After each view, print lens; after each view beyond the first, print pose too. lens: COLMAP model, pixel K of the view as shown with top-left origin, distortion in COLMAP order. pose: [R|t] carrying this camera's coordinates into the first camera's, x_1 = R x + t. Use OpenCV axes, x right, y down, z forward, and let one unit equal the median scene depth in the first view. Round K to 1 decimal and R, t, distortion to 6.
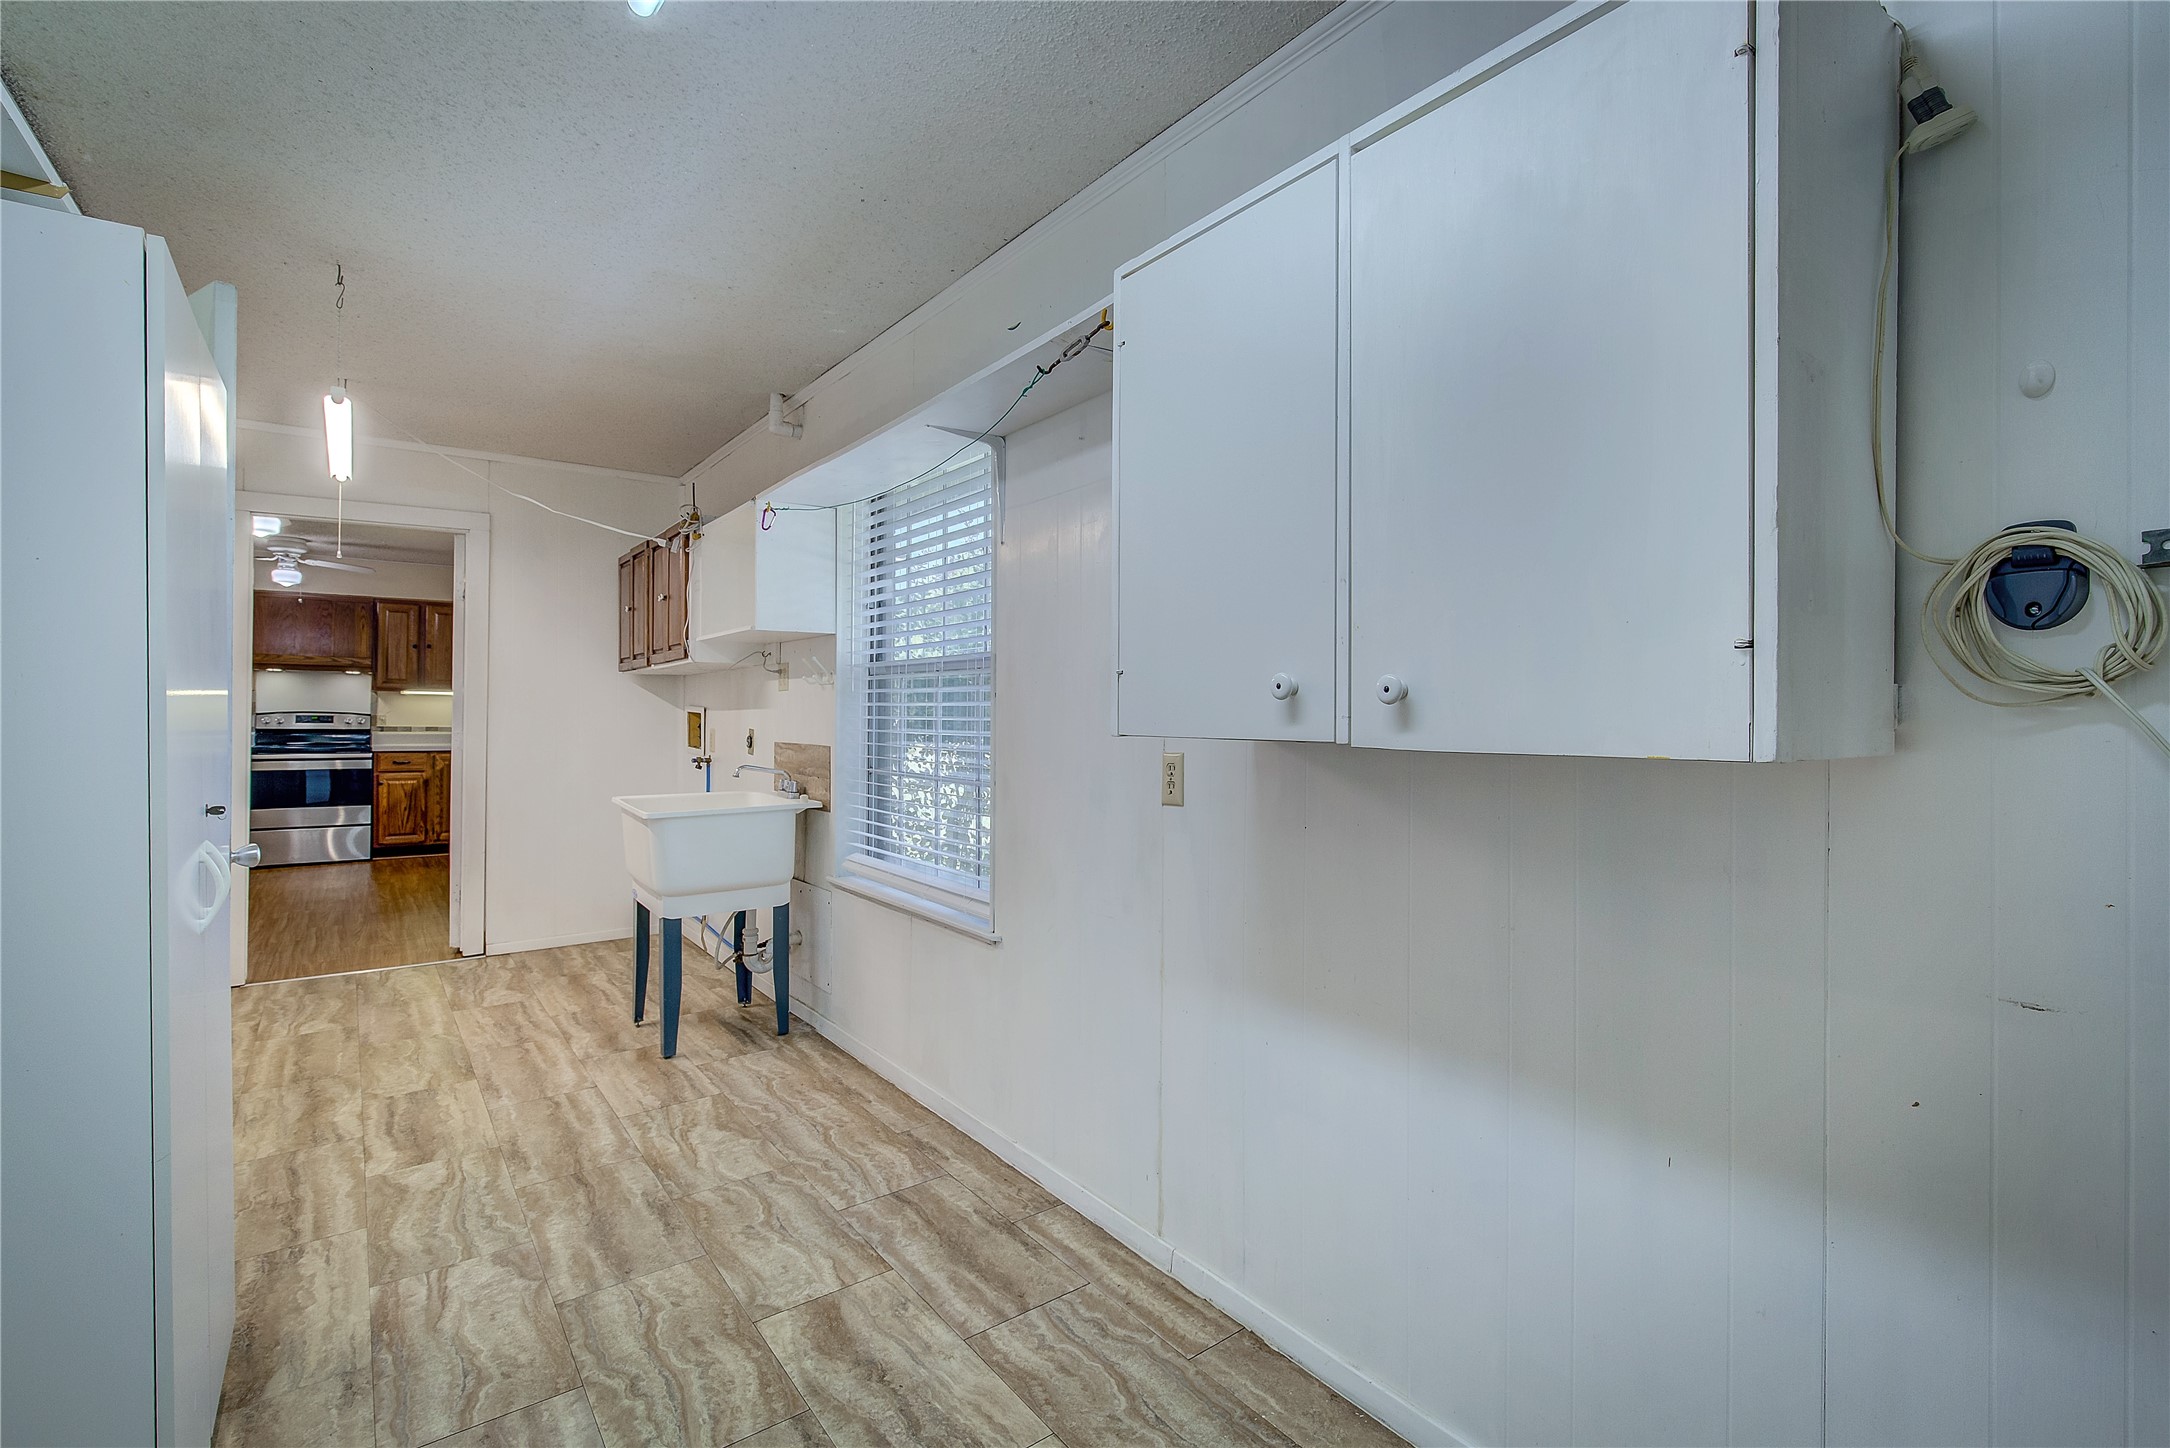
lens RADIAL K [[984.4, 0, 1073.5], [0, 984.4, 722.4], [0, 0, 1]] dist [-0.000543, 0.001097]
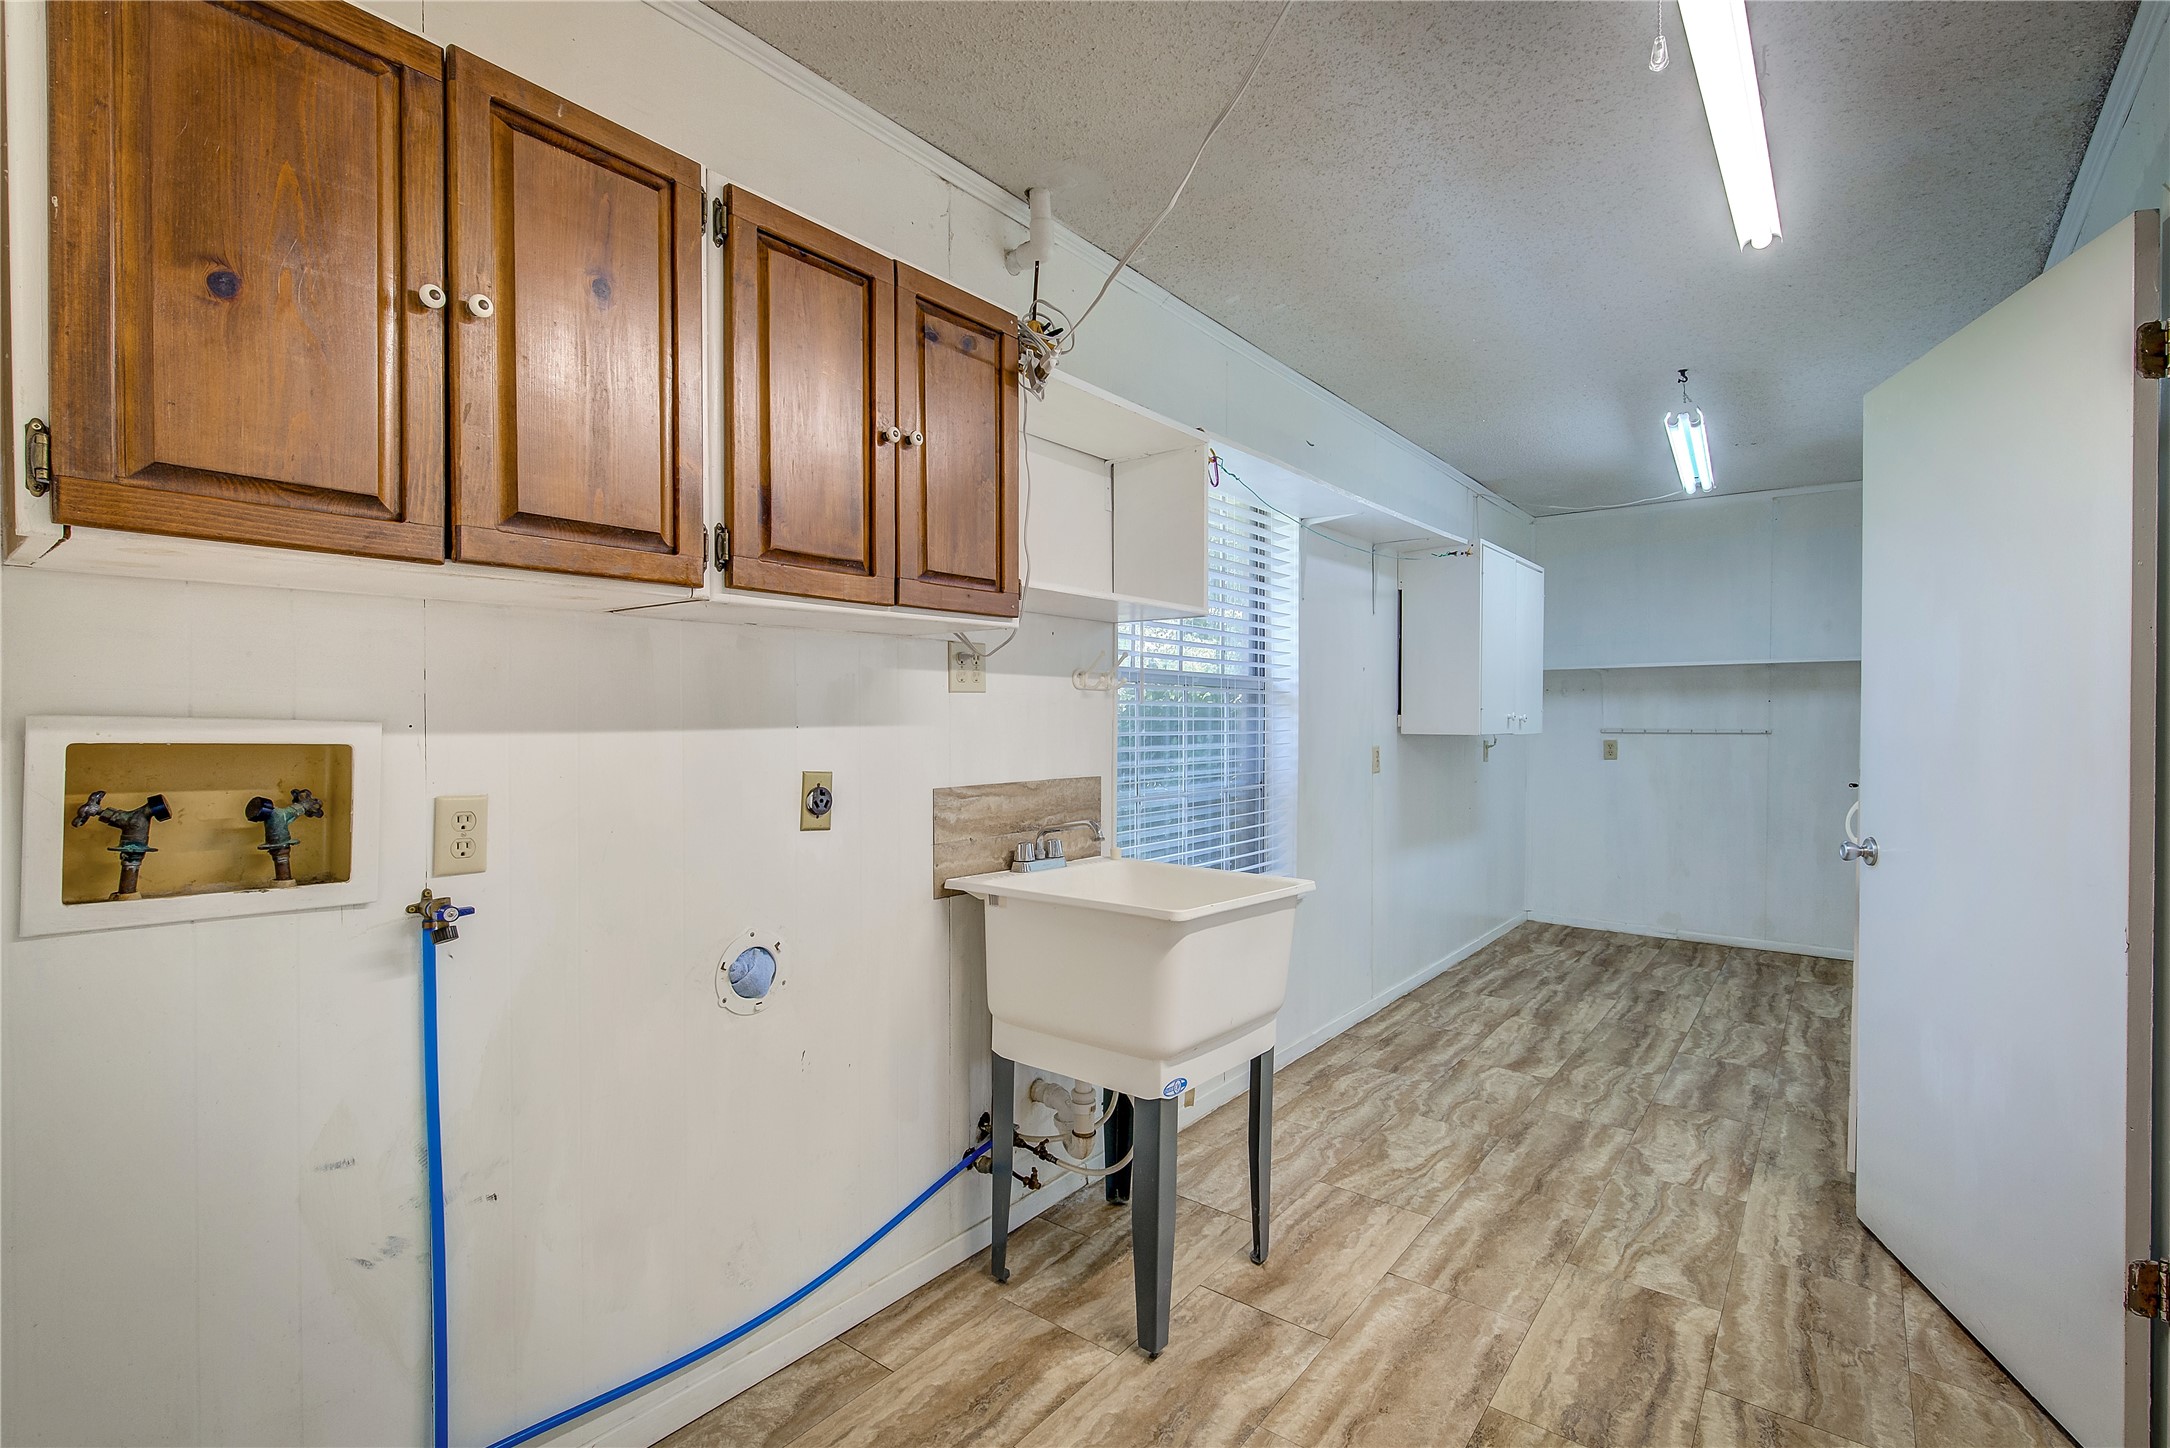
lens RADIAL K [[984.4, 0, 1107.8], [0, 984.4, 727.1], [0, 0, 1]] dist [-0.000543, 0.001097]
pose [[-0.282635, -0.011330, 0.959161, -1.436324], [0.007681, 0.999871, 0.014074, -0.033928], [-0.959197, 0.011345, -0.282511, 1.820259]]
